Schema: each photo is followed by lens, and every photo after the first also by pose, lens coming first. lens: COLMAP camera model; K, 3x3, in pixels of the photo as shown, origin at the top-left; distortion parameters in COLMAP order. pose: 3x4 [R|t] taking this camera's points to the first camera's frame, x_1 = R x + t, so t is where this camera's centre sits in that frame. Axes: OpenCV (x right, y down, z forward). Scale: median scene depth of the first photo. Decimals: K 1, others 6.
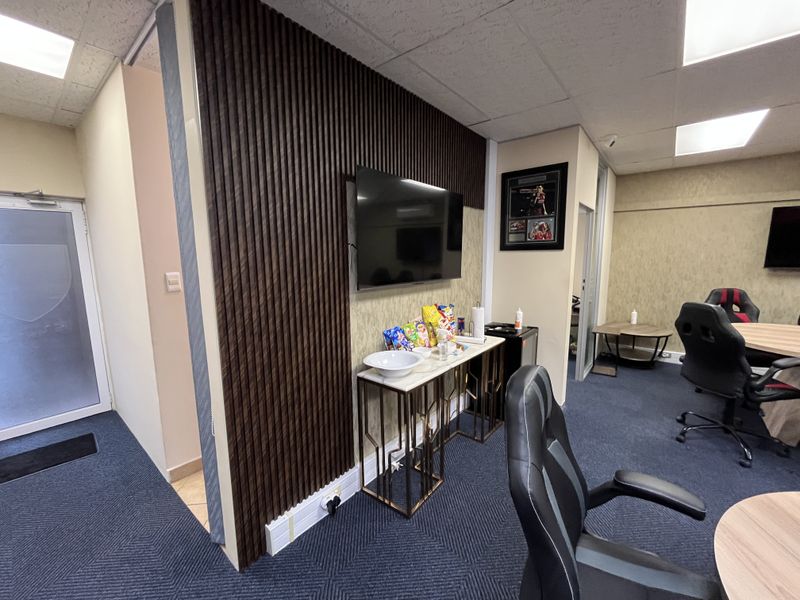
lens RADIAL K [[325.5, 0, 399.2], [0, 325.5, 301.4], [0, 0, 1]] dist [-0.001755, -0.000215]
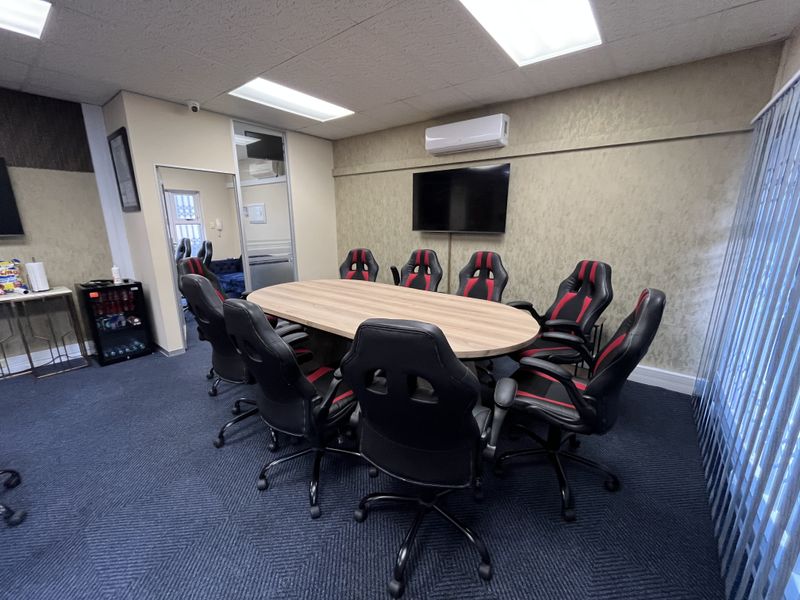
lens RADIAL K [[325.5, 0, 399.2], [0, 325.5, 301.4], [0, 0, 1]] dist [-0.001755, -0.000215]
pose [[0.999639, 0.002950, 0.026701, 1.963785], [-0.005567, 0.995123, 0.098485, 0.047176], [-0.026281, -0.098599, 0.994780, -0.203252]]
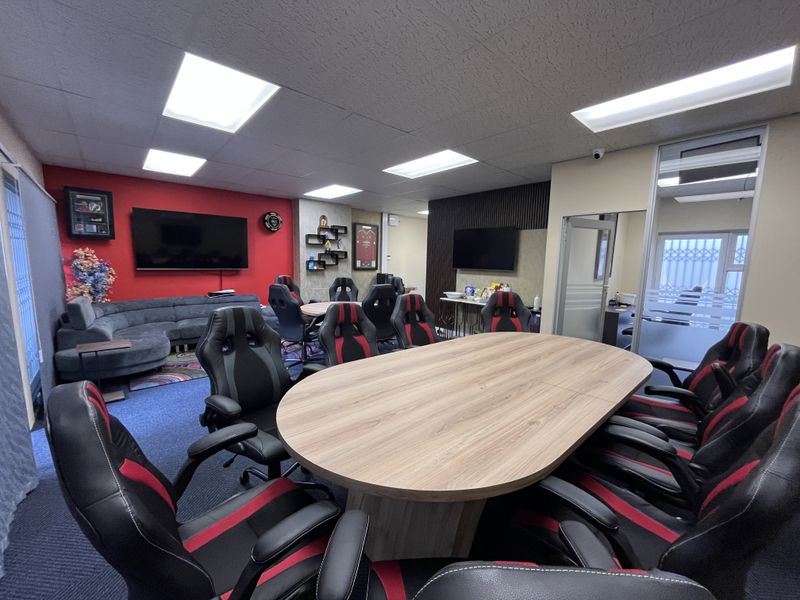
lens RADIAL K [[325.5, 0, 399.2], [0, 325.5, 301.4], [0, 0, 1]] dist [-0.001755, -0.000215]
pose [[-0.151661, 0.129577, -0.979902, 2.839385], [-0.159881, 0.975099, 0.153687, -0.115832], [0.975416, 0.179977, -0.127168, 0.884436]]
